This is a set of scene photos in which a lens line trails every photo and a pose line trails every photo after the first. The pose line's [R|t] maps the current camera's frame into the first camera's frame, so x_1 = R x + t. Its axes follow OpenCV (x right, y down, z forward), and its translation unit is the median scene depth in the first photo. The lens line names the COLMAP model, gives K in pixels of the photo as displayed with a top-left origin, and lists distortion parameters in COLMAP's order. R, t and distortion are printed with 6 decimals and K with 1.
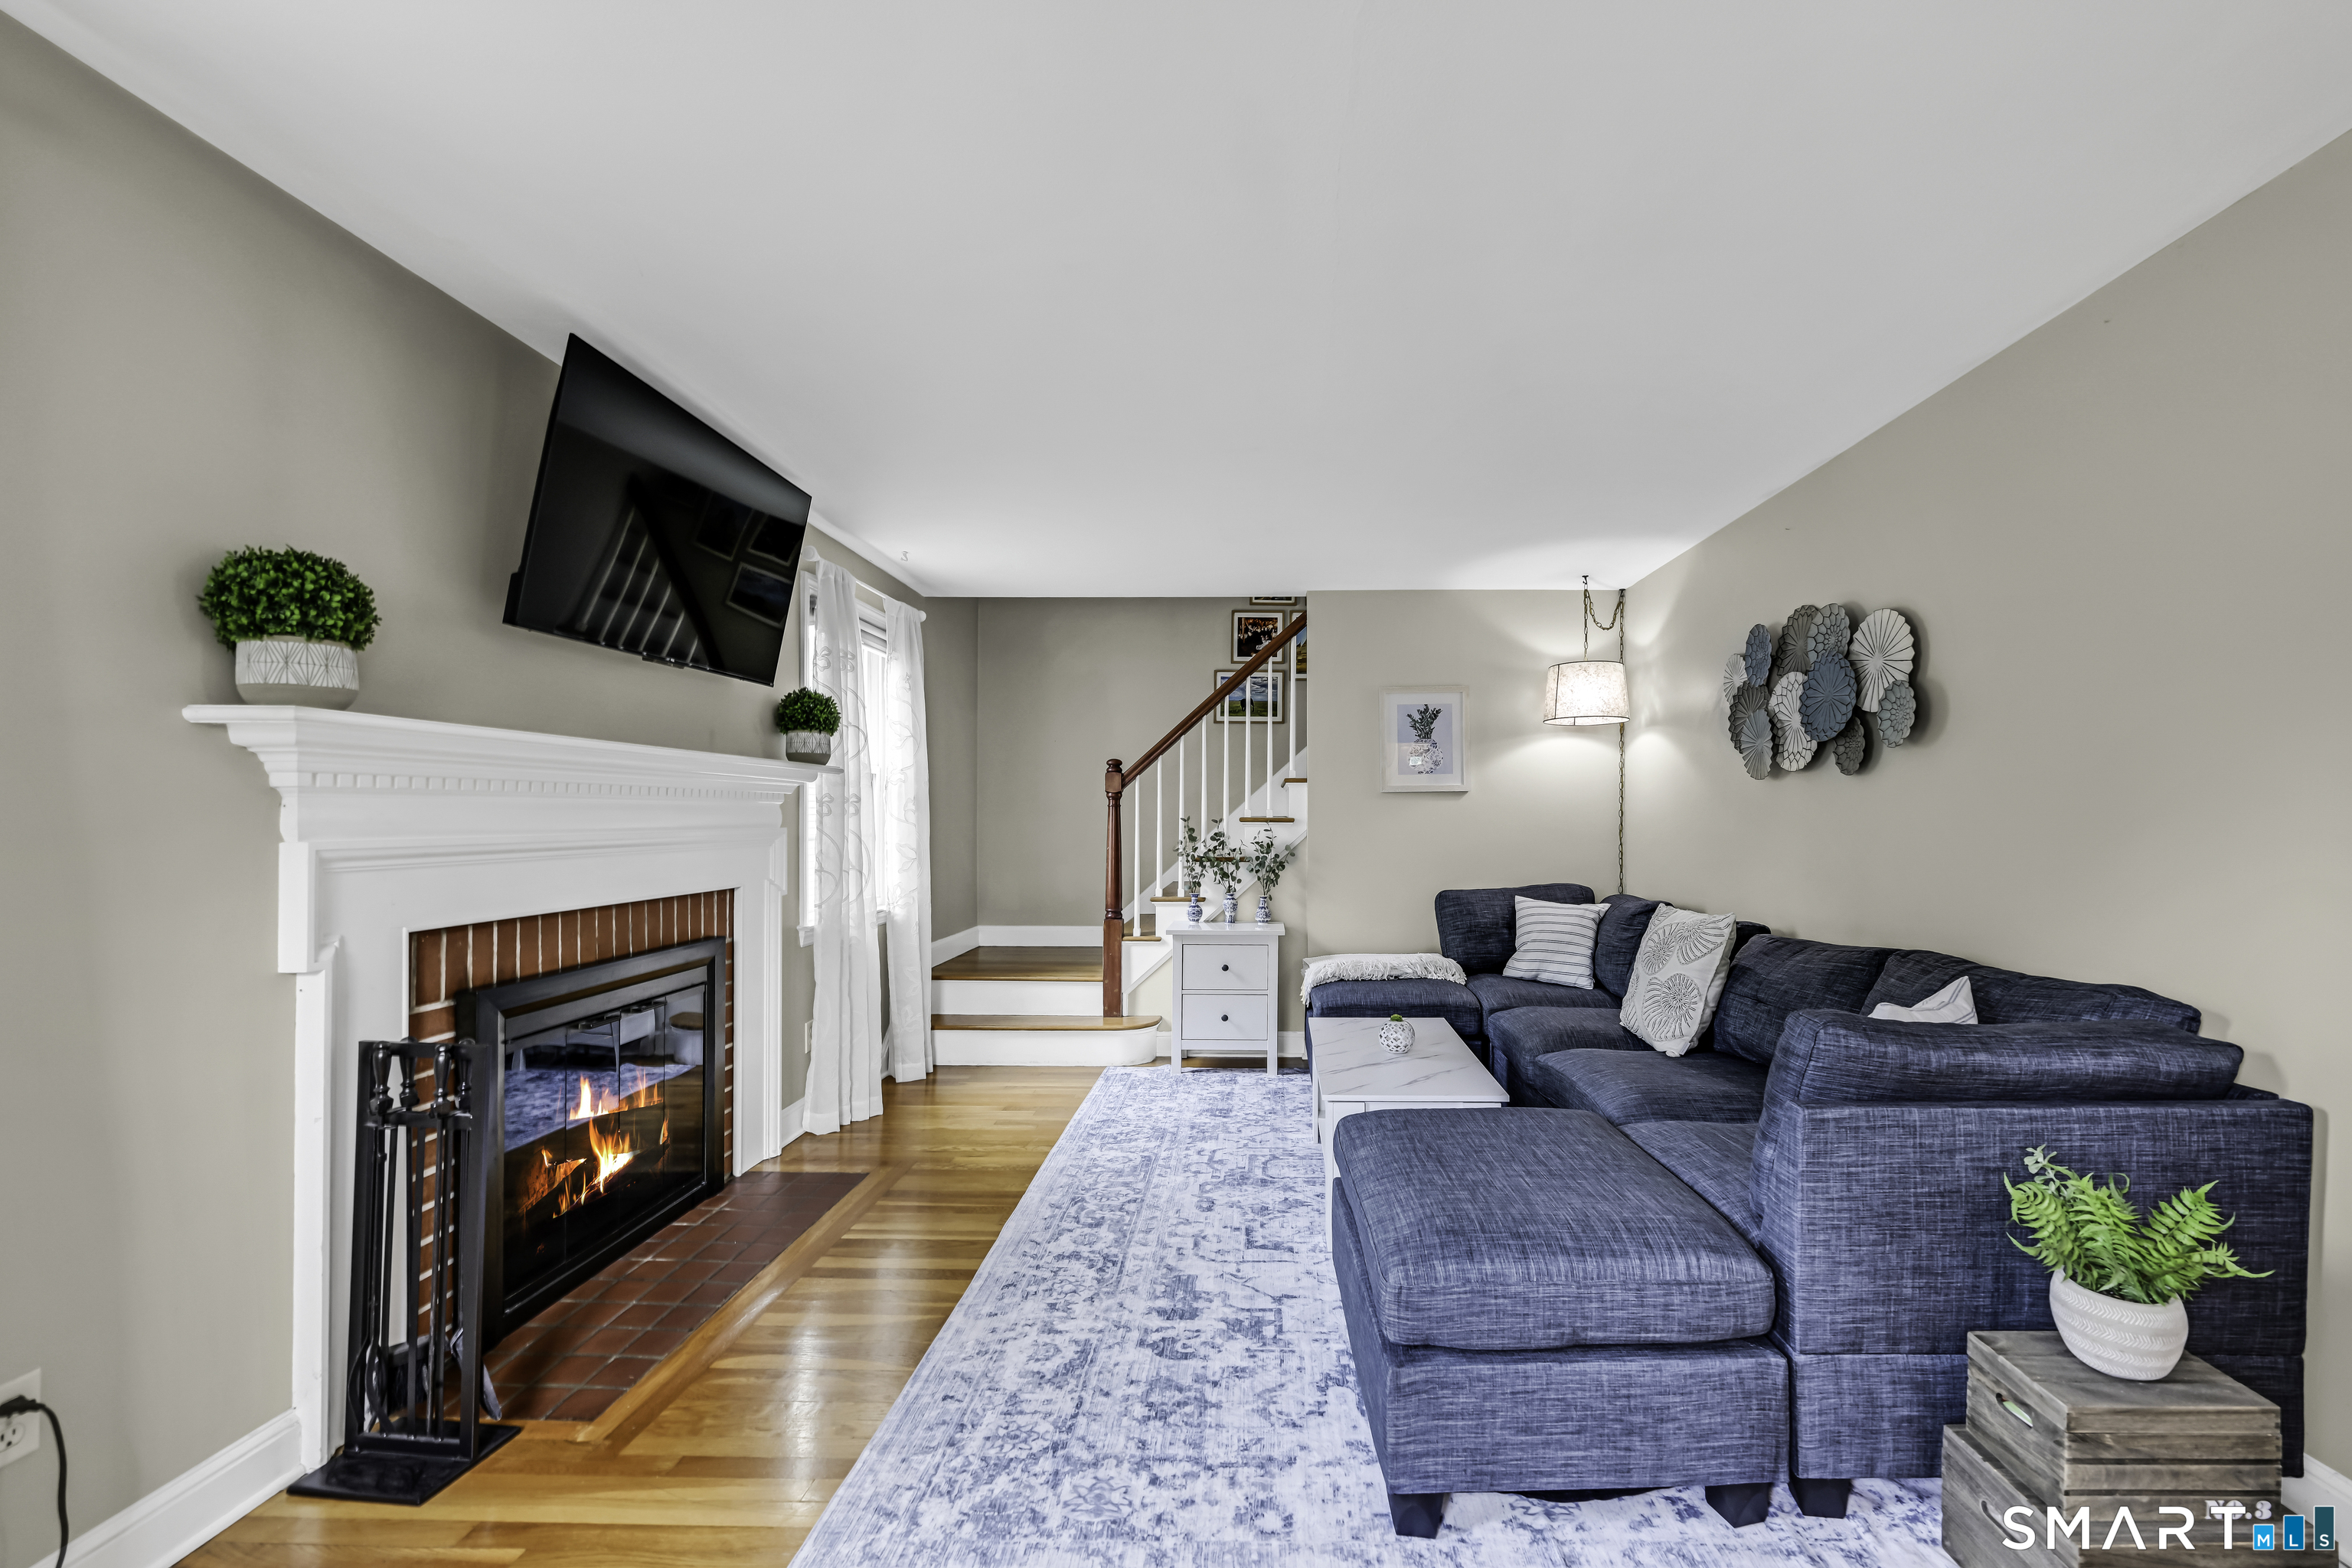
lens RADIAL K [[962.5, 0, 1248.0], [0, 962.5, 811.4], [0, 0, 1]] dist [0.000597, -0.000758]
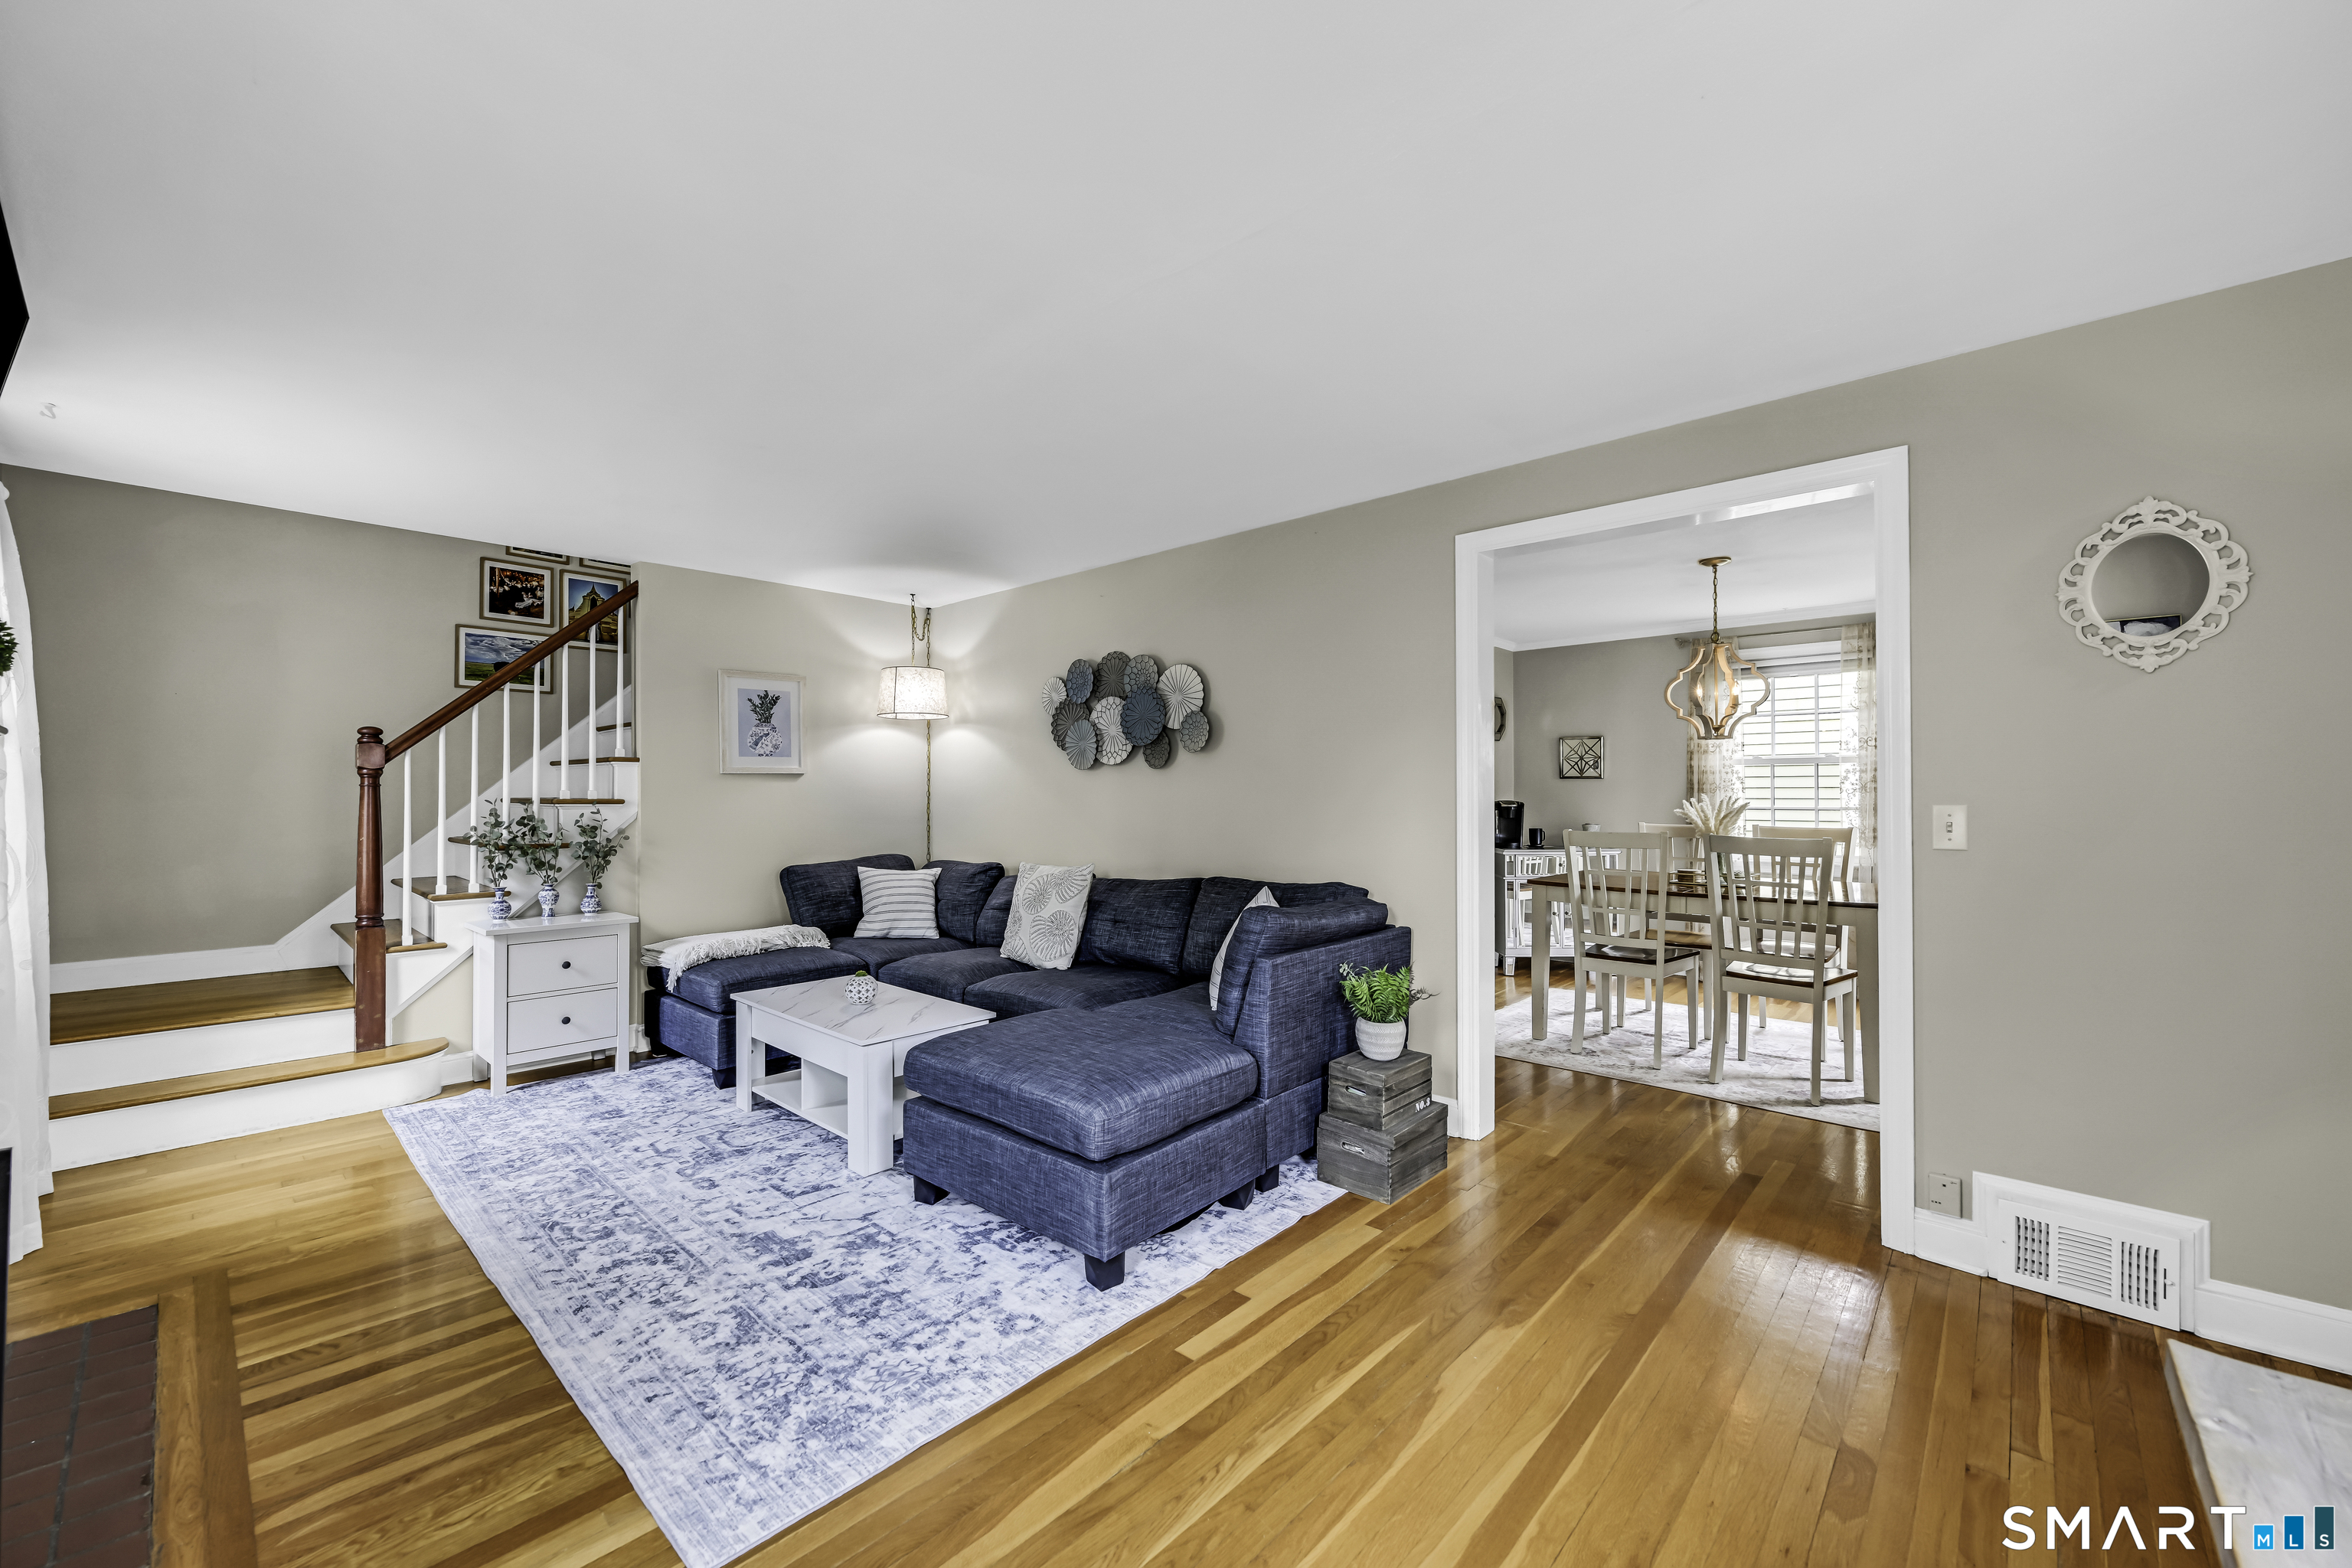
lens RADIAL K [[933.4, 0, 1162.1], [0, 933.4, 789.0], [0, 0, 1]] dist [-0.004323, 0.000010]
pose [[0.674818, 0.001943, 0.737982, -0.481865], [0.000170, 0.999996, -0.002789, -0.000739], [-0.737984, 0.002008, 0.674815, -0.009289]]
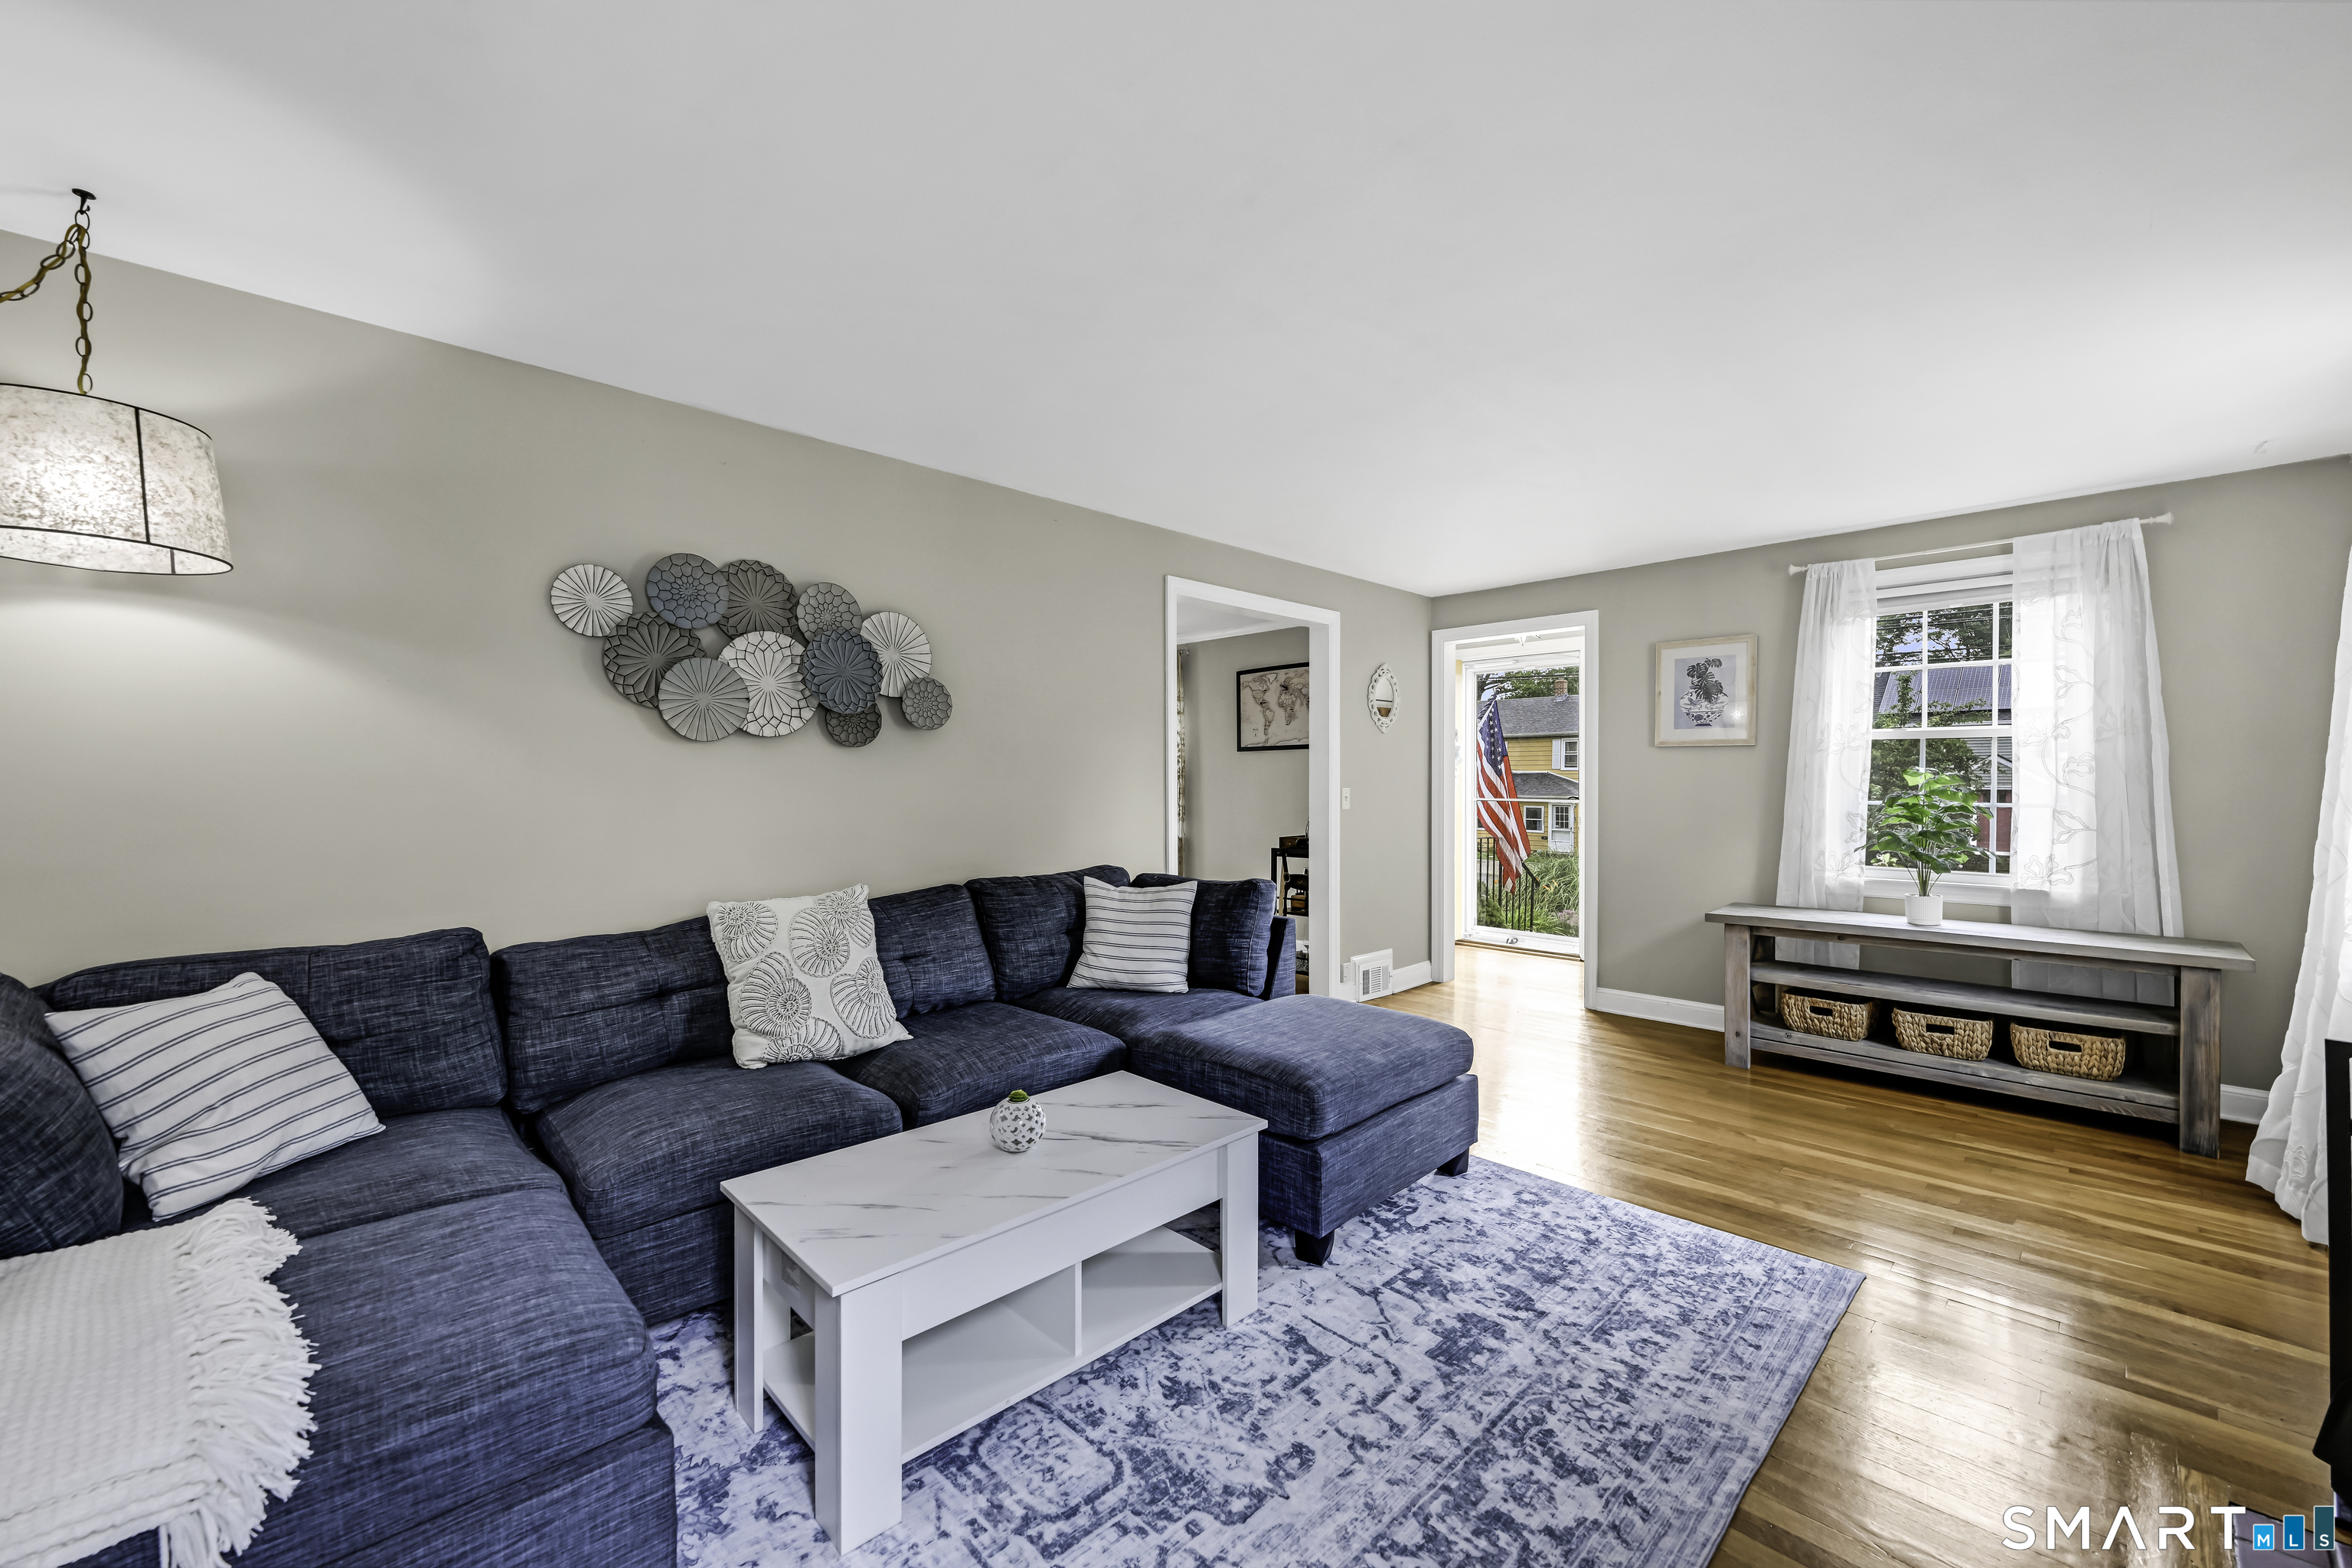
lens RADIAL K [[962.5, 0, 1168.9], [0, 962.5, 790.7], [0, 0, 1]] dist [0.000597, -0.000758]
pose [[-0.714311, -0.006425, 0.699799, -0.426737], [-0.002995, 0.999977, 0.006124, 0.005122], [-0.699822, 0.002278, -0.714314, 1.597247]]
